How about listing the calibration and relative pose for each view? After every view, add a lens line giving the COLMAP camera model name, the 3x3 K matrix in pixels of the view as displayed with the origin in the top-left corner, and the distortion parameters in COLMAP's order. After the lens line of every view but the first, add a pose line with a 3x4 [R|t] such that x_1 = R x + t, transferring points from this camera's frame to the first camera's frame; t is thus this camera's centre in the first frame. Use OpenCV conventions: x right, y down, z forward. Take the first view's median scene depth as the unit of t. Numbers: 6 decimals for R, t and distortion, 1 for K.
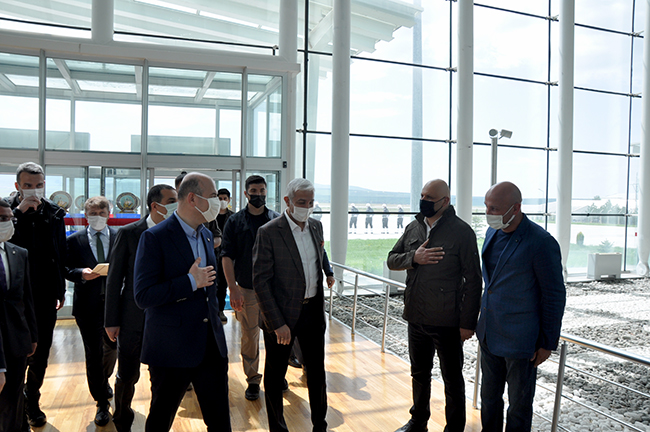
lens RADIAL K [[503.1, 0, 325.0], [0, 503.1, 216.0], [0, 0, 1]] dist [0.000820, 0.001642]
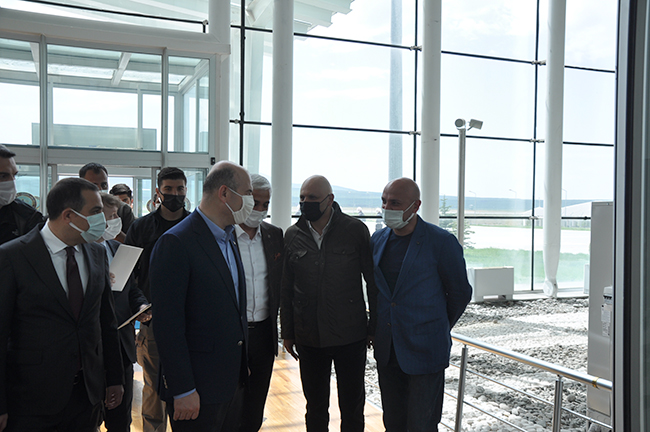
lens RADIAL K [[641.7, 0, 325.6], [0, 641.7, 213.0], [0, 0, 1]] dist [0.135541, 0.017963]
pose [[0.999653, -0.004530, 0.025934, 0.073368], [0.004991, 0.999831, -0.017719, 0.007724], [-0.025849, 0.017843, 0.999507, -0.101251]]
